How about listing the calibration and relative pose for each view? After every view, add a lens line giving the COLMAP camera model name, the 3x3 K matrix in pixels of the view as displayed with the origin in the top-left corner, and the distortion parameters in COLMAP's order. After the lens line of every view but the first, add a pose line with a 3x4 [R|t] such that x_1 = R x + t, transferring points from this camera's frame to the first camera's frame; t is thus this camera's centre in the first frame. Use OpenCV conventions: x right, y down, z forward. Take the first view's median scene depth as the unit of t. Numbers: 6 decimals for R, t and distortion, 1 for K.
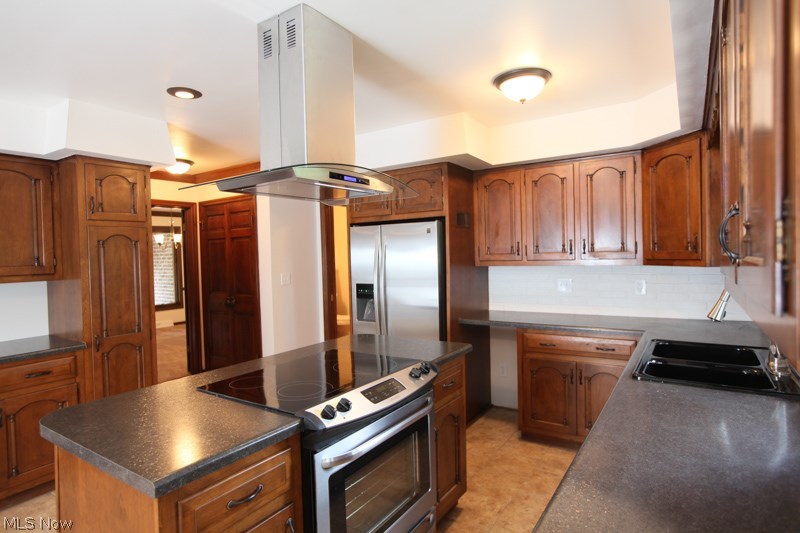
lens RADIAL K [[441.6, 0, 400.5], [0, 441.6, 260.1], [0, 0, 1]] dist [-0.038671, 0.029261]
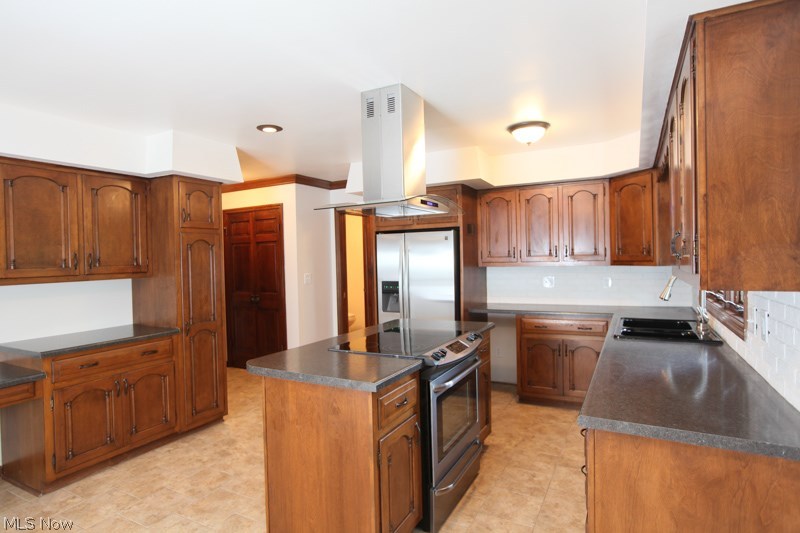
lens RADIAL K [[441.6, 0, 400.5], [0, 441.6, 260.1], [0, 0, 1]] dist [-0.038671, 0.029261]
pose [[0.995186, 0.001977, 0.097980, -0.213128], [-0.000985, 0.999948, -0.010177, 0.009846], [-0.097995, 0.010032, 0.995136, -0.264267]]
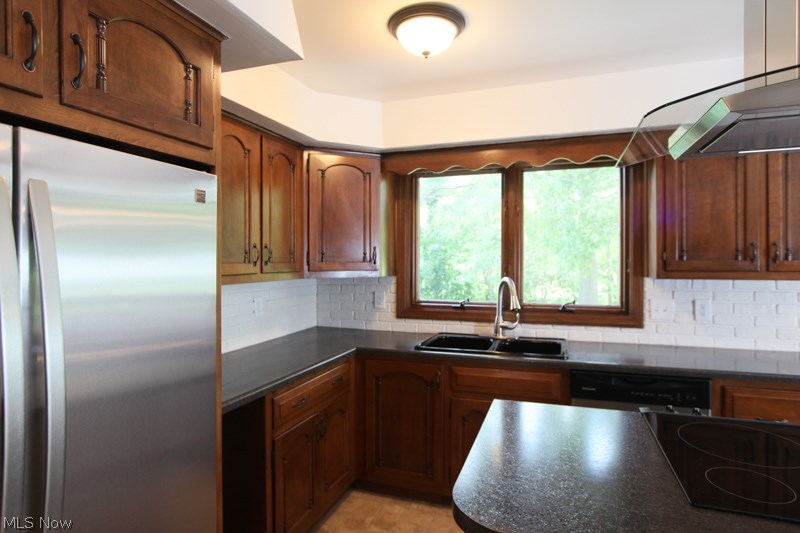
lens RADIAL K [[441.6, 0, 400.5], [0, 441.6, 260.1], [0, 0, 1]] dist [-0.038671, 0.029261]
pose [[-0.234084, 0.025520, 0.971881, -0.364337], [0.024916, 0.999485, -0.020243, -0.003852], [-0.971897, 0.019477, -0.234599, 1.047277]]
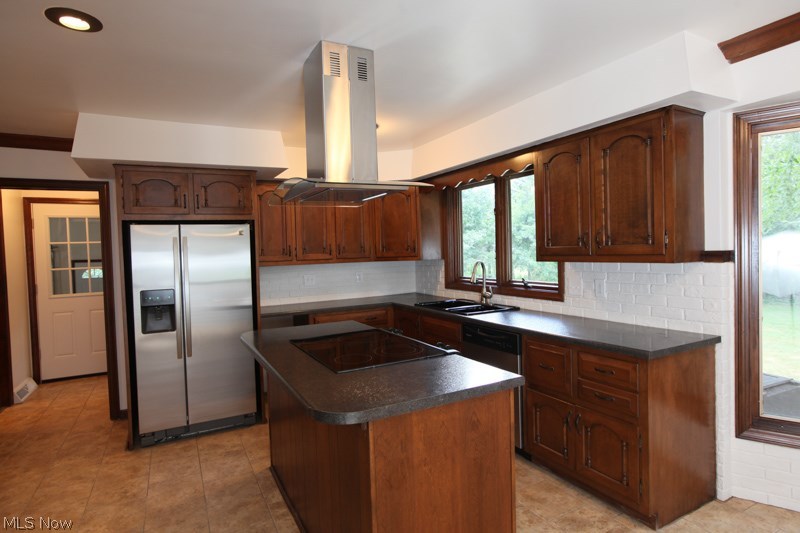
lens RADIAL K [[441.6, 0, 400.5], [0, 441.6, 260.1], [0, 0, 1]] dist [-0.038671, 0.029261]
pose [[0.476573, -0.013059, 0.879038, -0.762985], [0.033265, 0.999441, -0.003186, 0.015578], [-0.878505, 0.030759, 0.476741, 0.193740]]
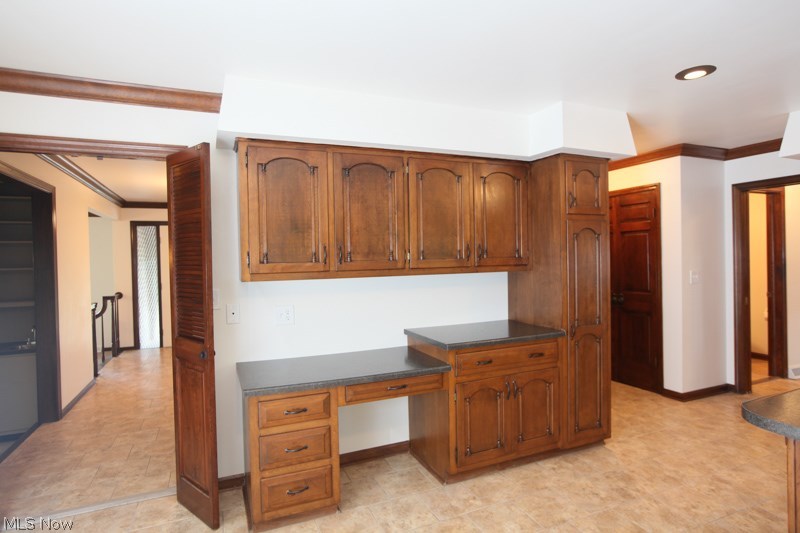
lens RADIAL K [[441.6, 0, 400.5], [0, 441.6, 260.1], [0, 0, 1]] dist [-0.038671, 0.029261]
pose [[0.841352, 0.014427, -0.540296, -0.455250], [-0.012415, 0.999896, 0.007367, 0.015134], [0.540346, 0.000509, 0.841443, -0.105411]]
